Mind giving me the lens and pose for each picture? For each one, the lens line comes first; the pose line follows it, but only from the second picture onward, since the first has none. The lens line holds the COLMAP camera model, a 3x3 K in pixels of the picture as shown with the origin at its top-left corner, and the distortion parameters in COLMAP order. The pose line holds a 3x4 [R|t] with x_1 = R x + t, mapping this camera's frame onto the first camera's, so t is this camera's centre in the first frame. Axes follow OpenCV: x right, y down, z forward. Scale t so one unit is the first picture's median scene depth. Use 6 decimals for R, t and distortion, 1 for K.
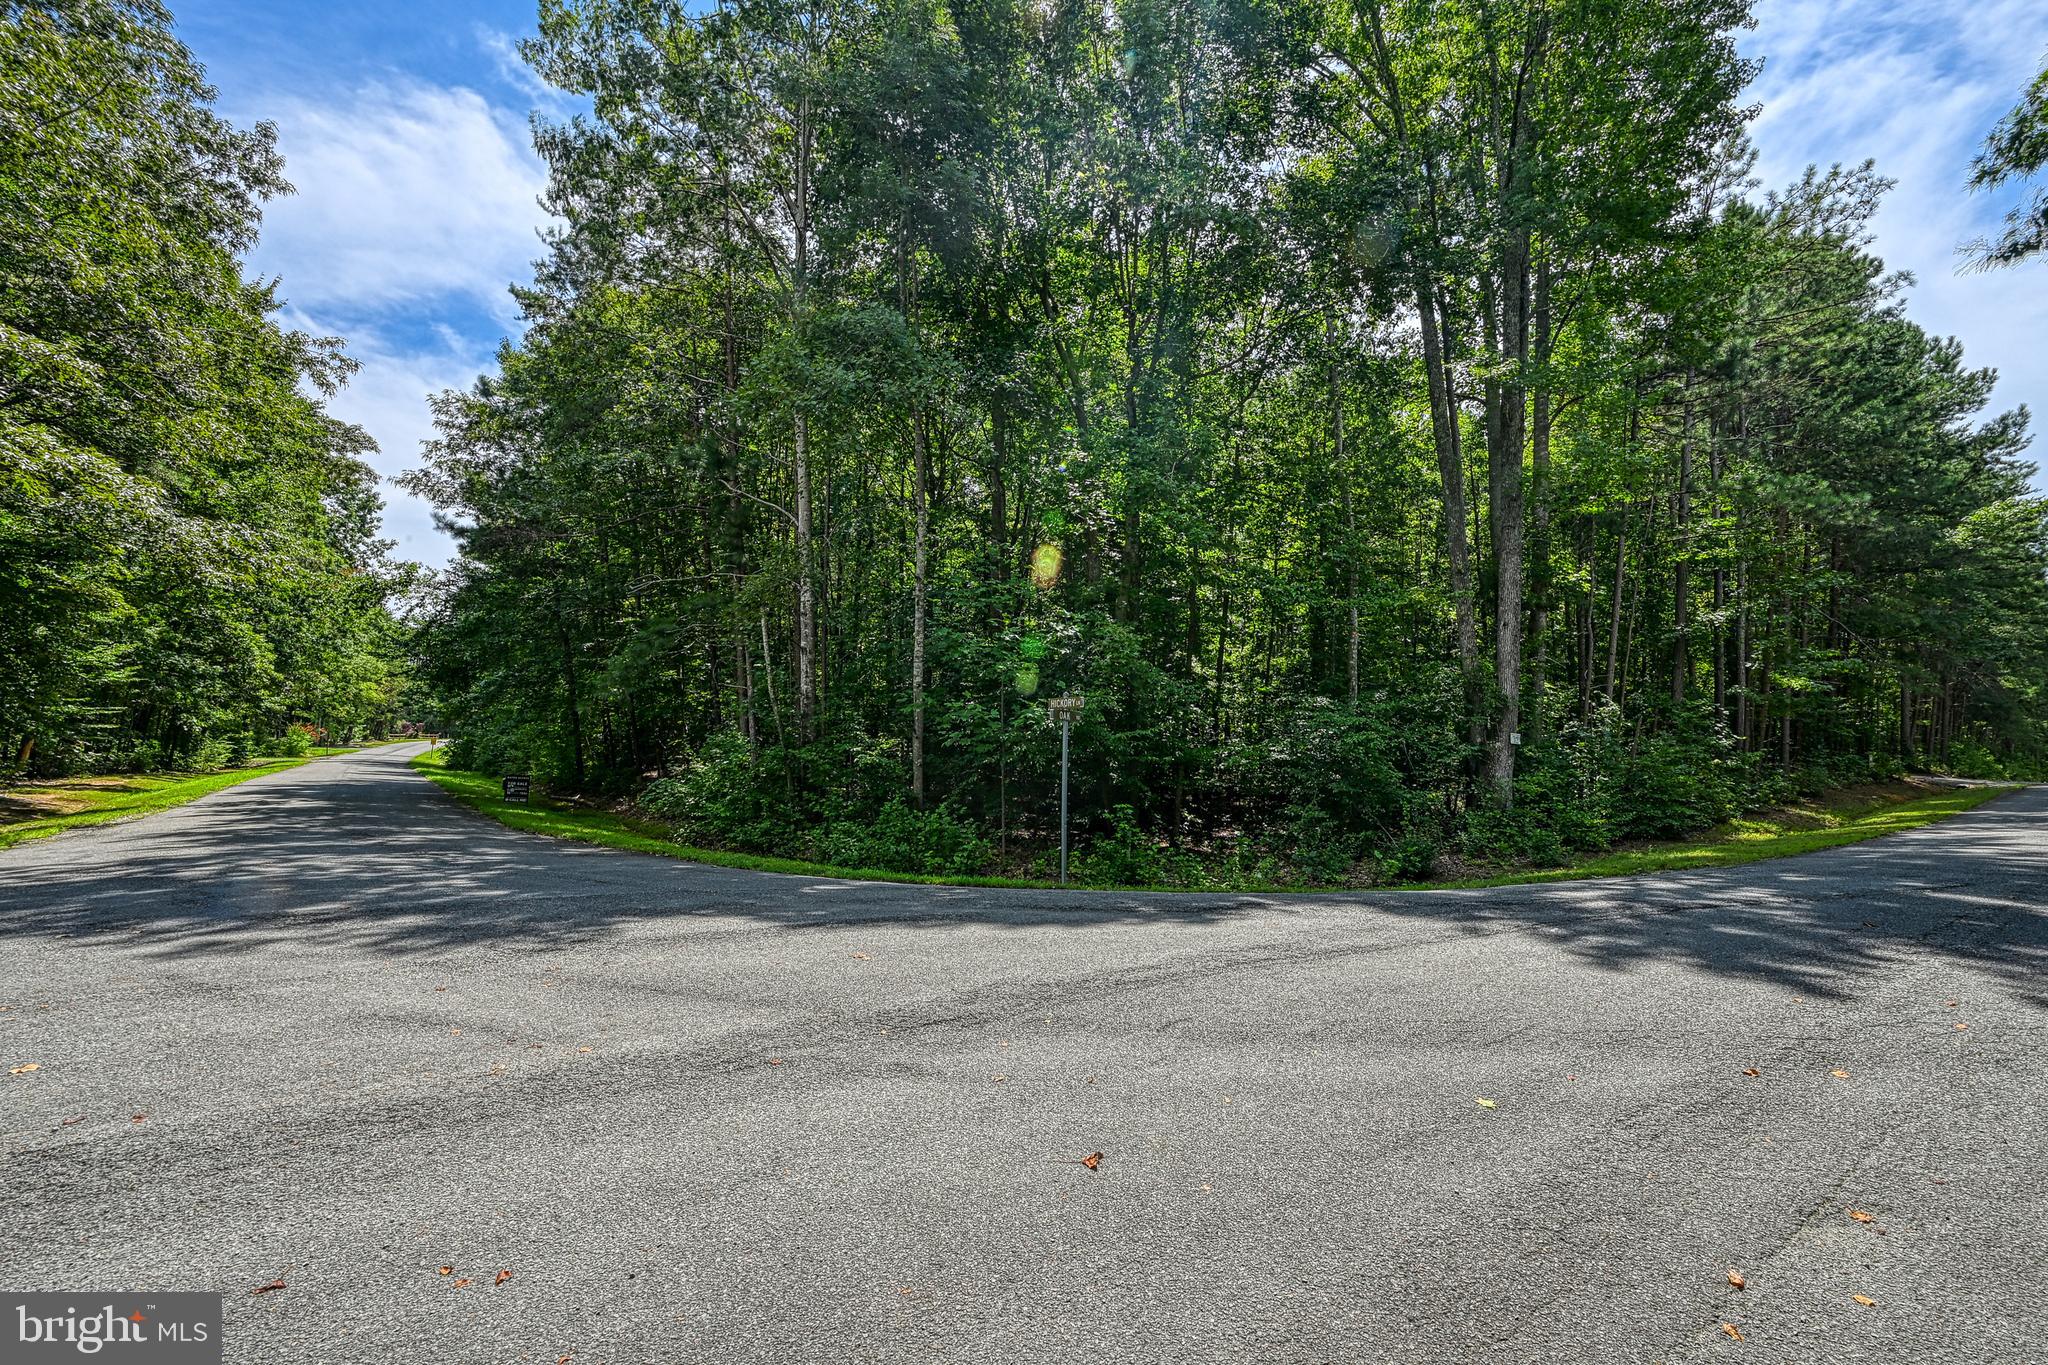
lens RADIAL K [[878.2, 0, 1024.0], [0, 878.2, 682.5], [0, 0, 1]] dist [0.000101, -0.000037]
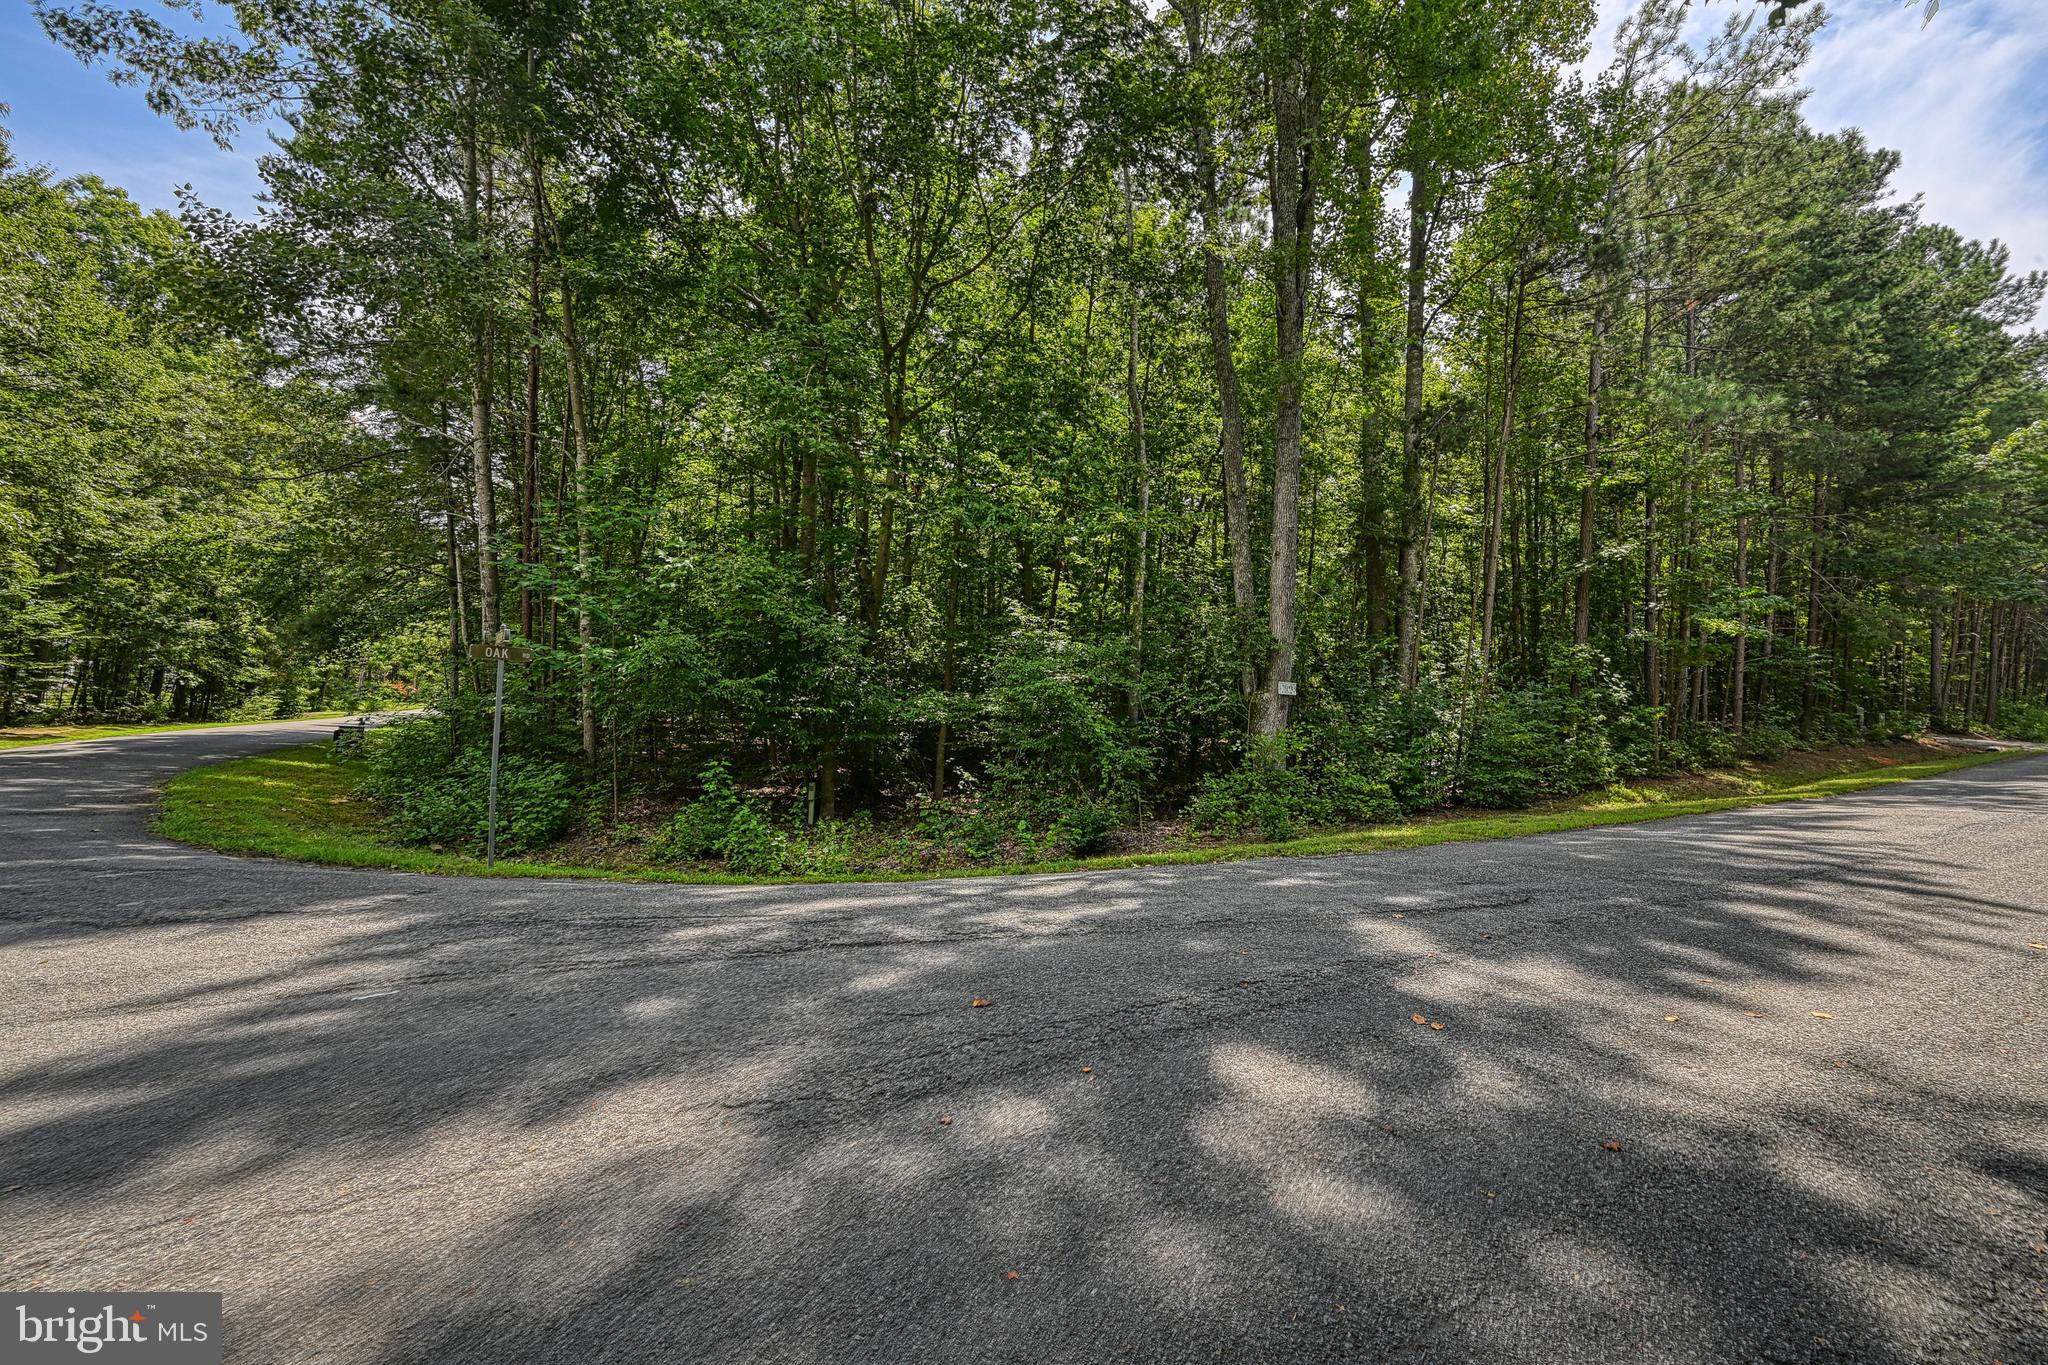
lens RADIAL K [[817.9, 0, 1023.5], [0, 817.9, 652.1], [0, 0, 1]] dist [0.000207, -0.000069]
pose [[0.994979, -0.004212, -0.099991, 0.285711], [0.005082, 0.999951, 0.008444, 0.015295], [0.099950, -0.008910, 0.994953, 0.140045]]
